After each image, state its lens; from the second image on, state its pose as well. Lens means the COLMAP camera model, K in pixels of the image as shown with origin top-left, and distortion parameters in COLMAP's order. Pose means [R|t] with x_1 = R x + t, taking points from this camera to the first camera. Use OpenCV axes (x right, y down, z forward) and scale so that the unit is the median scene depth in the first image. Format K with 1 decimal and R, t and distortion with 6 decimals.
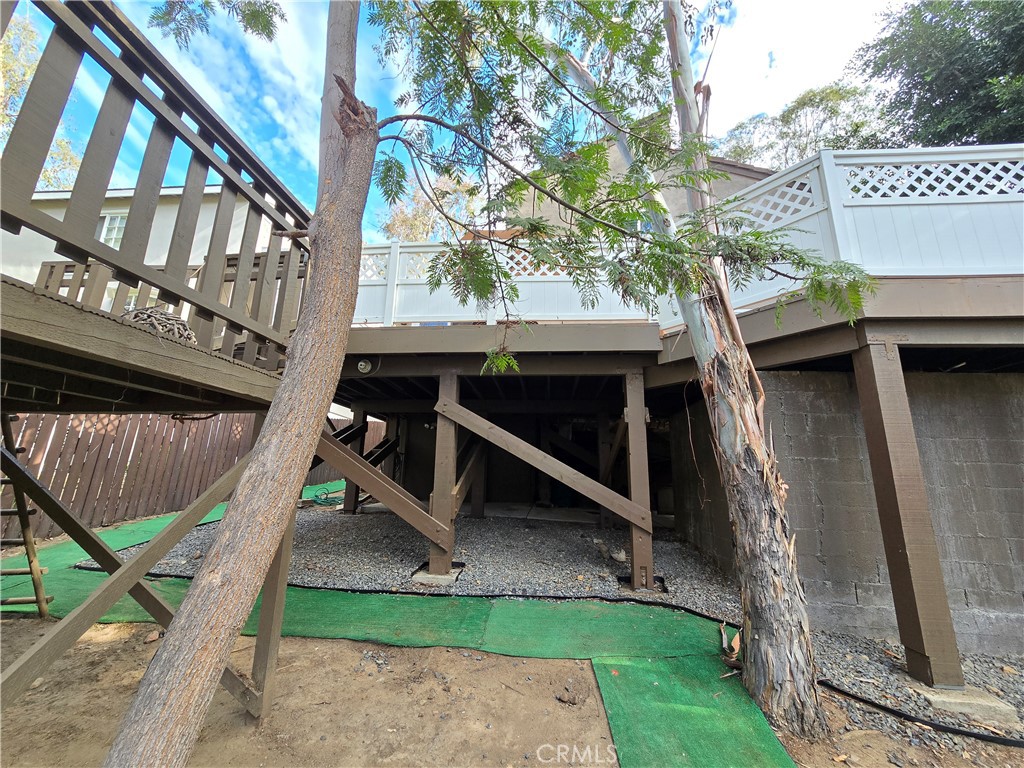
lens RADIAL K [[419.4, 0, 516.9], [0, 419.4, 380.7], [0, 0, 1]] dist [-0.006922, 0.002607]
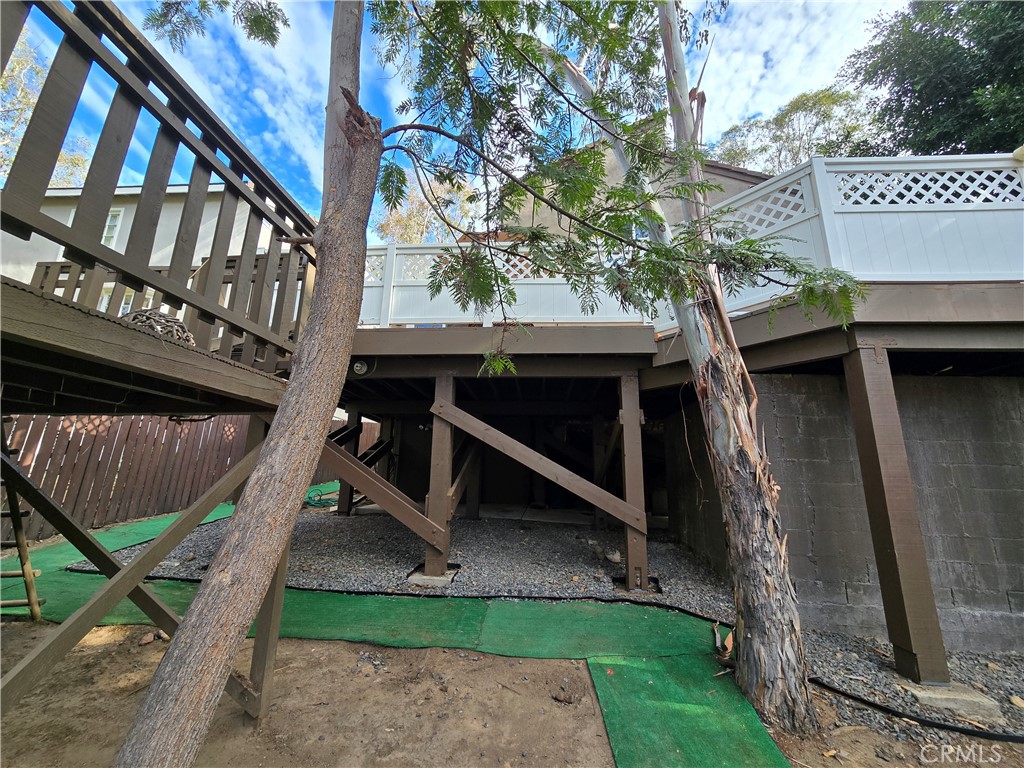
lens RADIAL K [[419.4, 0, 517.2], [0, 419.4, 381.4], [0, 0, 1]] dist [-0.006922, 0.002607]
pose [[0.999914, 0.002669, 0.012831, -0.005630], [-0.002648, 0.999995, -0.001650, -0.002889], [-0.012836, 0.001616, 0.999916, -0.010969]]
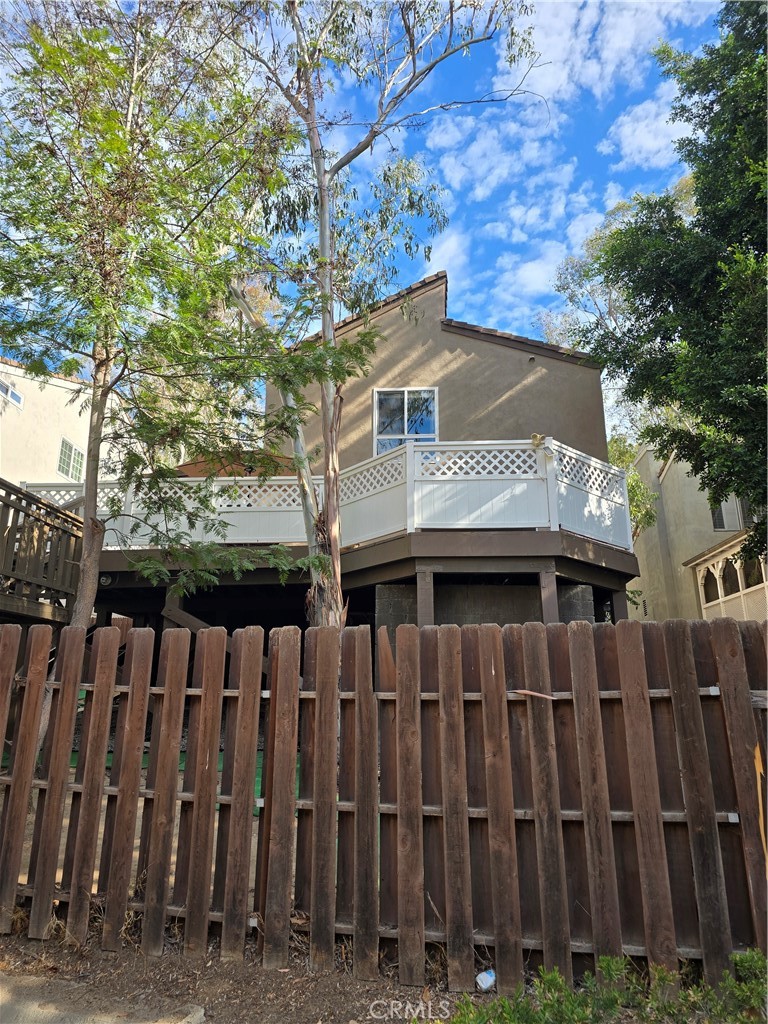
lens RADIAL K [[683.6, 0, 384.4], [0, 683.6, 512.7], [0, 0, 1]] dist [0.002952, 0.000269]
pose [[0.999662, -0.011841, 0.023155, 0.722519], [0.013085, 0.998437, -0.054341, -0.193350], [-0.022475, 0.054626, 0.998254, -1.831766]]
